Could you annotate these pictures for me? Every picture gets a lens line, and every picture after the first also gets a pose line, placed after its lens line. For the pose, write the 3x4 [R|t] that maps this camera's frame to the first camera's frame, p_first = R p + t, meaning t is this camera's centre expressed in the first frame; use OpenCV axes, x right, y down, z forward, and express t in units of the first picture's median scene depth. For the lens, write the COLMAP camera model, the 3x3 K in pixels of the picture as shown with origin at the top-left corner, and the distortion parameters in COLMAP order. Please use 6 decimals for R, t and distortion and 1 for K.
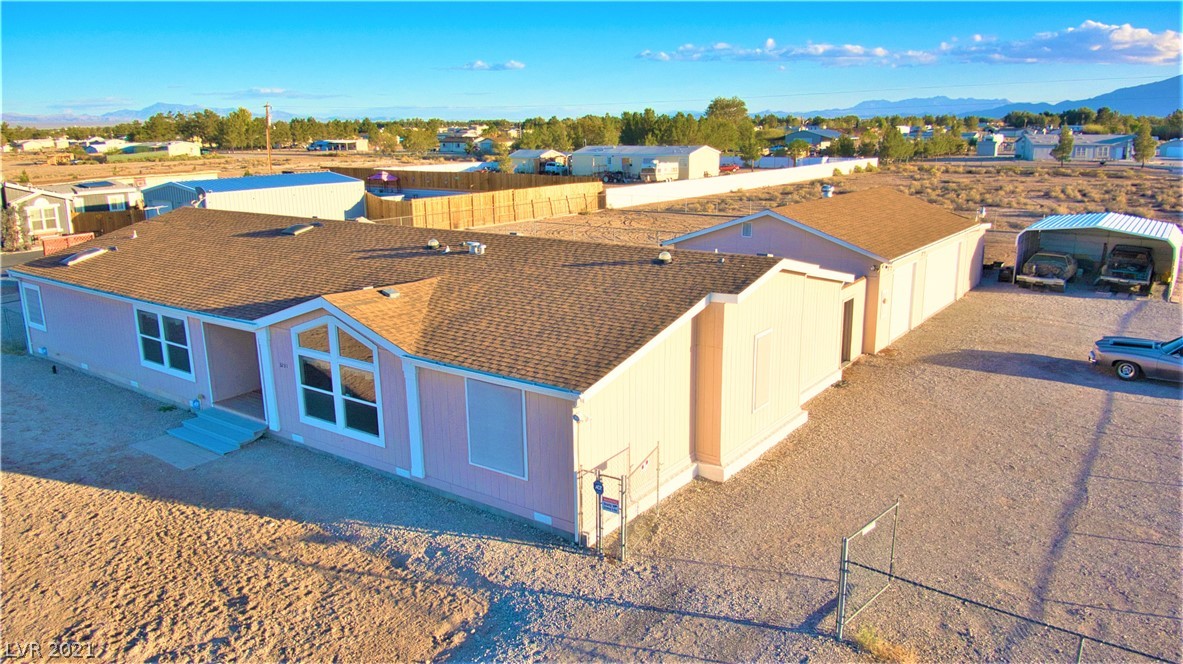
lens RADIAL K [[852.7, 0, 604.0], [0, 852.7, 344.1], [0, 0, 1]] dist [0.019059, -0.083681]
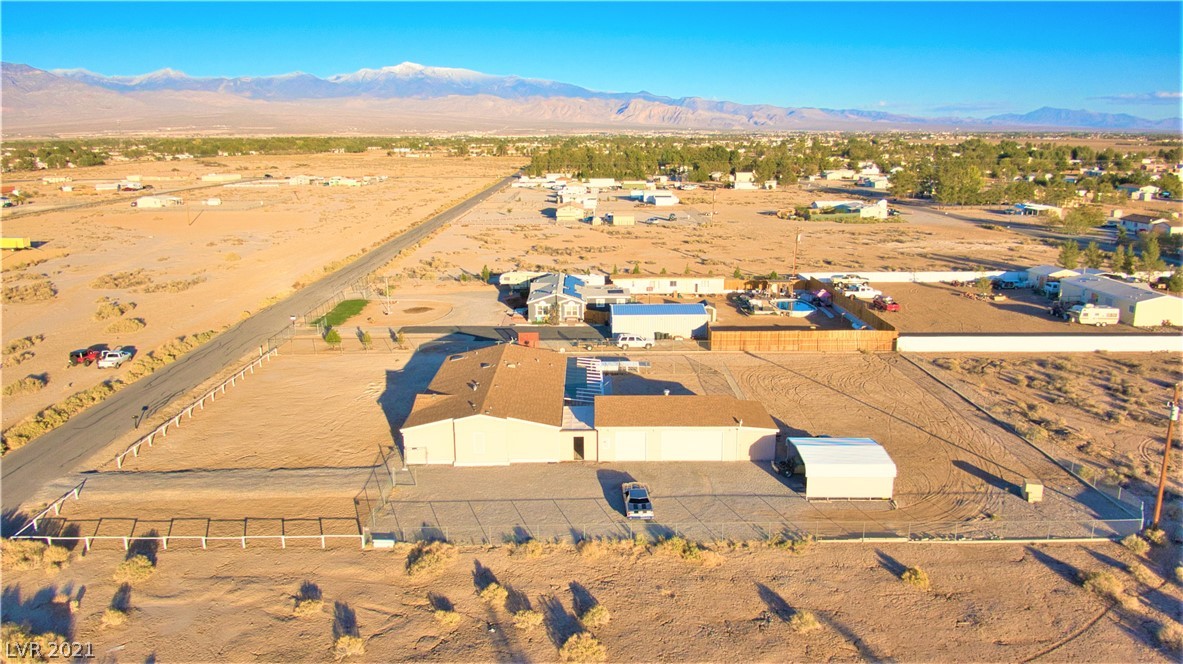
lens RADIAL K [[852.7, 0, 595.3], [0, 852.7, 329.5], [0, 0, 1]] dist [0.019059, -0.083681]
pose [[0.595230, 0.188744, -0.781074, 0.993924], [-0.208221, 0.975051, 0.076939, -0.253451], [0.776109, 0.116840, 0.619680, -0.284782]]
